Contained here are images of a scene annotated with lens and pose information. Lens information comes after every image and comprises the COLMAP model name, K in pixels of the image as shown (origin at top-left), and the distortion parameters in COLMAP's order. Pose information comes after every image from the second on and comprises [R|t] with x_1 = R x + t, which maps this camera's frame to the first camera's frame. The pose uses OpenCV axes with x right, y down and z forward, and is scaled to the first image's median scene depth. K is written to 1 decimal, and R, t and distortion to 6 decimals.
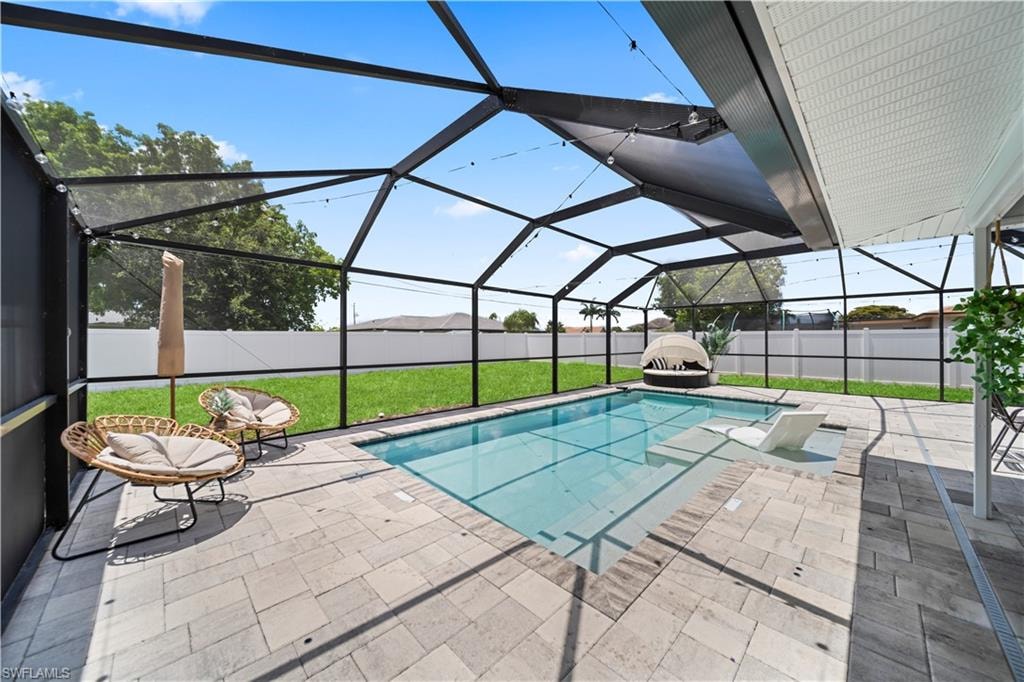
lens RADIAL K [[358.6, 0, 518.5], [0, 358.6, 340.7], [0, 0, 1]] dist [-0.001403, -0.000234]
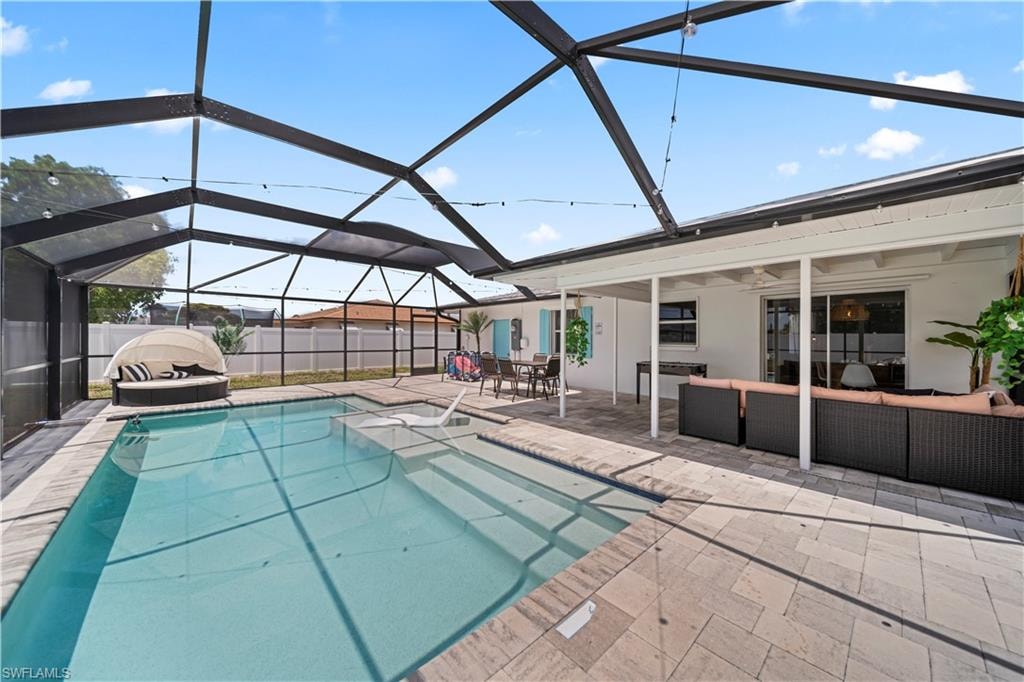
lens RADIAL K [[358.6, 0, 518.5], [0, 358.6, 340.7], [0, 0, 1]] dist [-0.001403, -0.000234]
pose [[0.038170, -0.007255, 0.999245, -0.465934], [-0.003966, 0.999965, 0.007411, -0.002611], [-0.999263, -0.004246, 0.038140, 0.568360]]
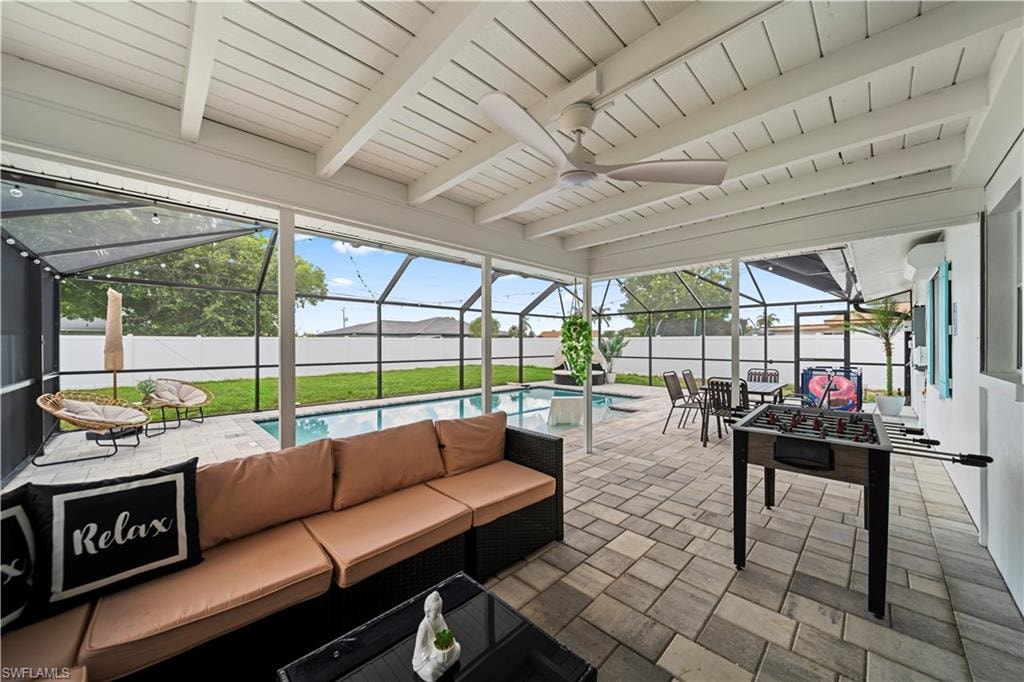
lens RADIAL K [[363.8, 0, 516.6], [0, 363.8, 342.6], [0, 0, 1]] dist [-0.000992, -0.000165]
pose [[0.999998, -0.000711, -0.001582, 0.456944], [0.000701, 0.999979, -0.006376, -0.001970], [0.001586, 0.006375, 0.999978, -0.331992]]
